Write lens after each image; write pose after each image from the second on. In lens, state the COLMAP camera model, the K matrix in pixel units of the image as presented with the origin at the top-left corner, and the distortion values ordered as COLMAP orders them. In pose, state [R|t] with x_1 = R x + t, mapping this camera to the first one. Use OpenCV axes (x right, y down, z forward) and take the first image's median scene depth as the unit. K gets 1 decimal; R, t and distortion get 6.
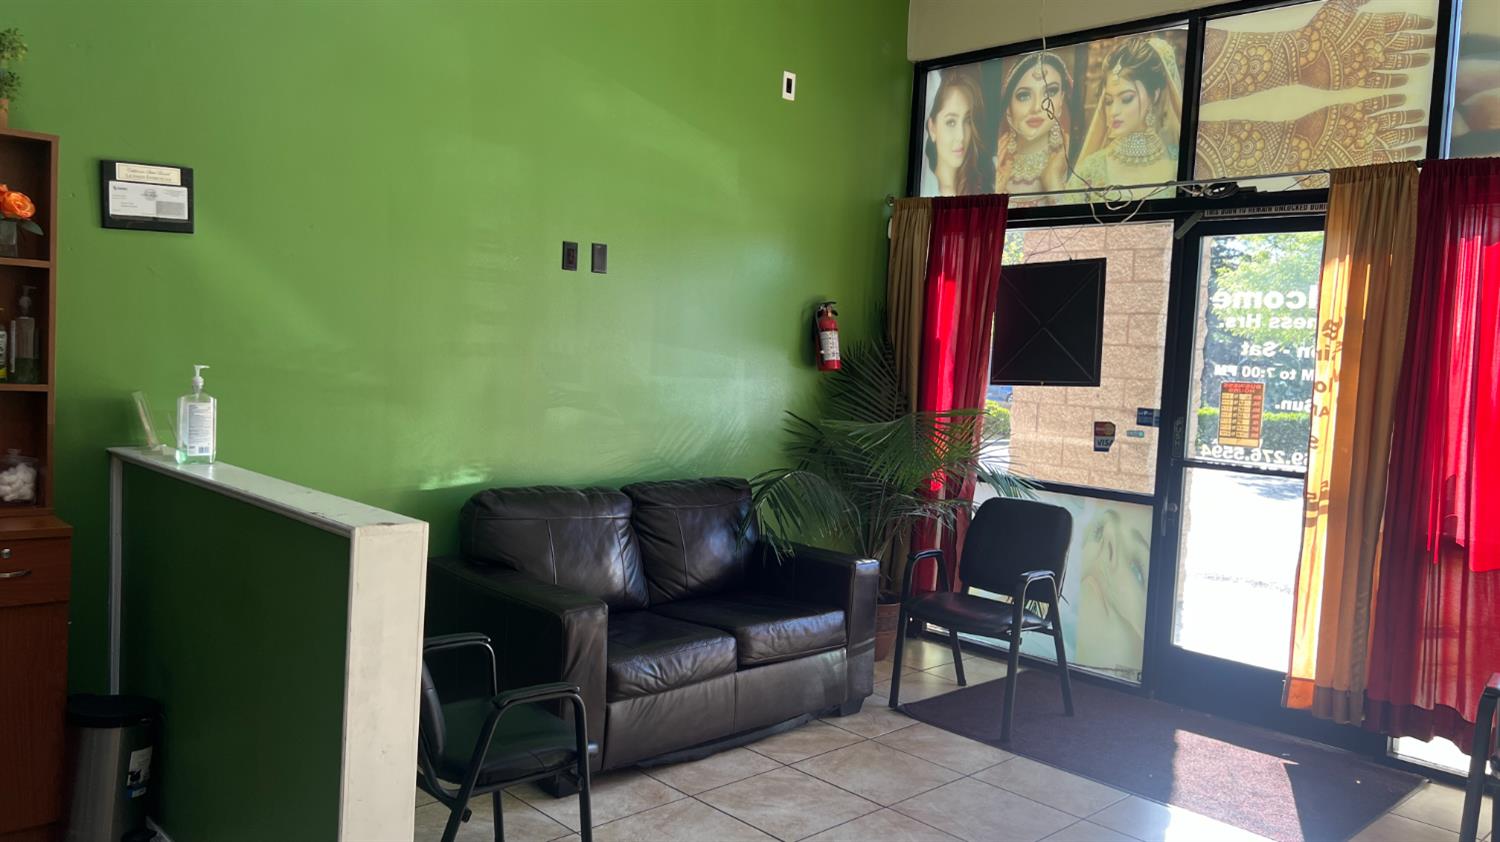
lens RADIAL K [[1123.5, 0, 750.0], [0, 1123.5, 421.0], [0, 0, 1]] dist [0.004205, -0.004471]
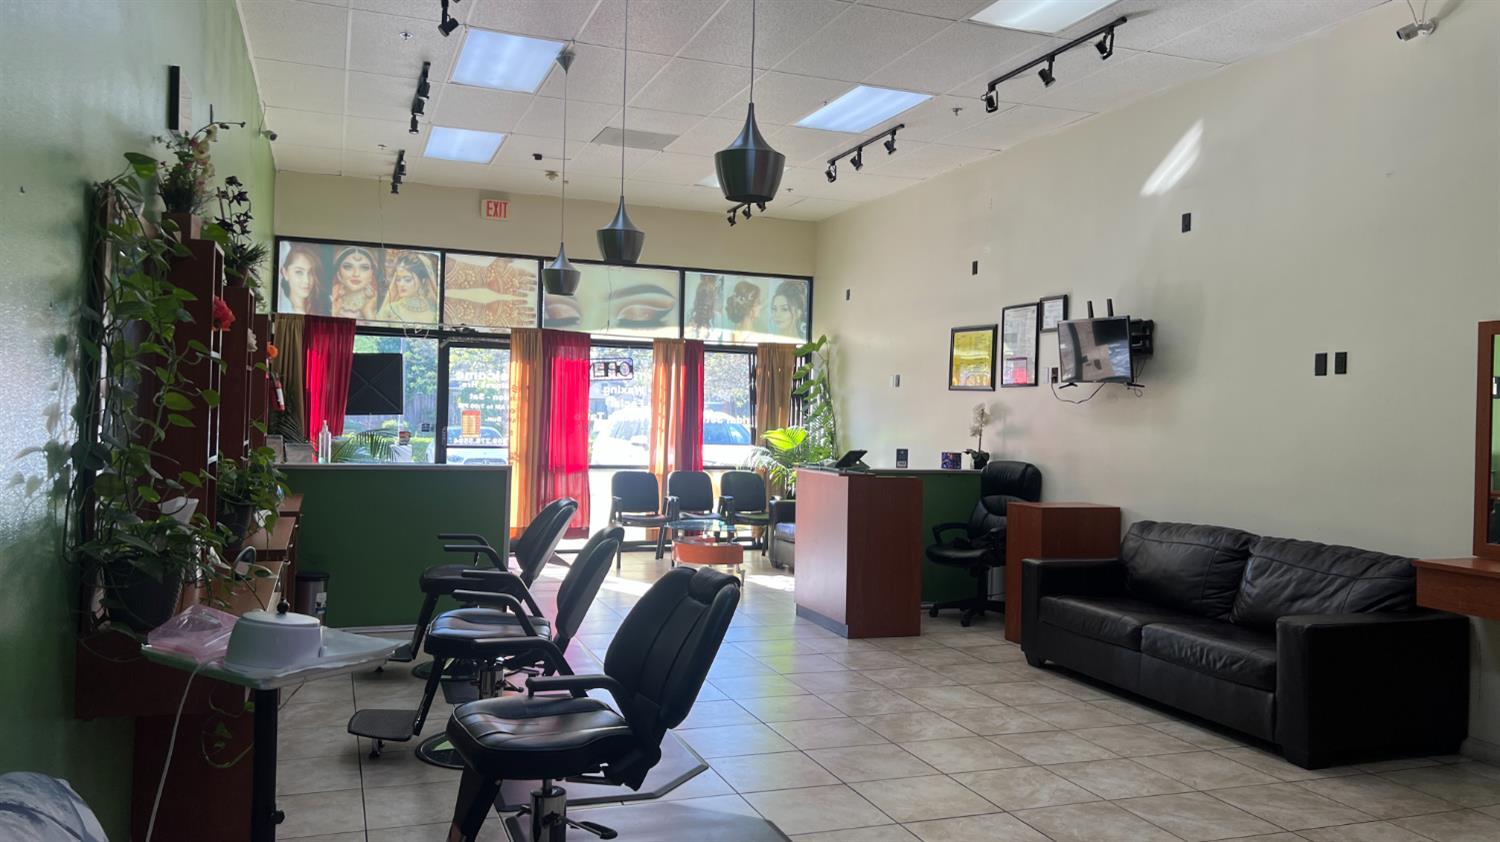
lens RADIAL K [[1109.1, 0, 788.6], [0, 1109.1, 396.8], [0, 0, 1]] dist [0.002310, -0.001239]
pose [[0.357844, -0.024148, 0.933469, -1.497453], [0.048744, 0.998786, 0.007152, -0.047107], [-0.932508, 0.042941, 0.358587, -0.459858]]
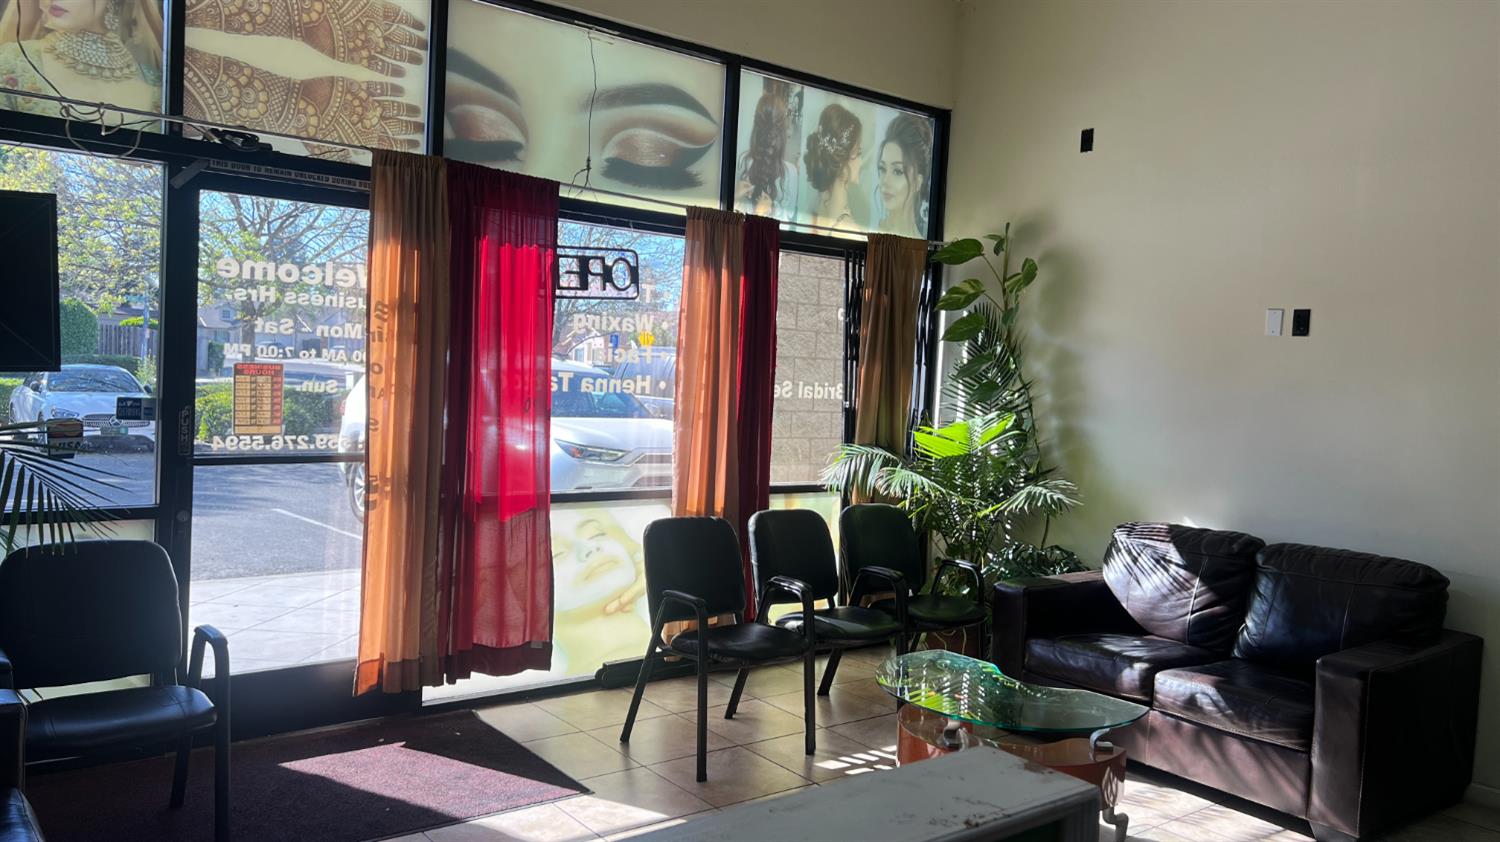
lens RADIAL K [[1123.5, 0, 750.0], [0, 1123.5, 421.0], [0, 0, 1]] dist [0.004205, -0.004471]
pose [[0.095349, -0.087817, 0.991563, -0.413241], [0.016356, 0.996105, 0.086646, -0.059390], [-0.995309, 0.007957, 0.096414, 0.525582]]
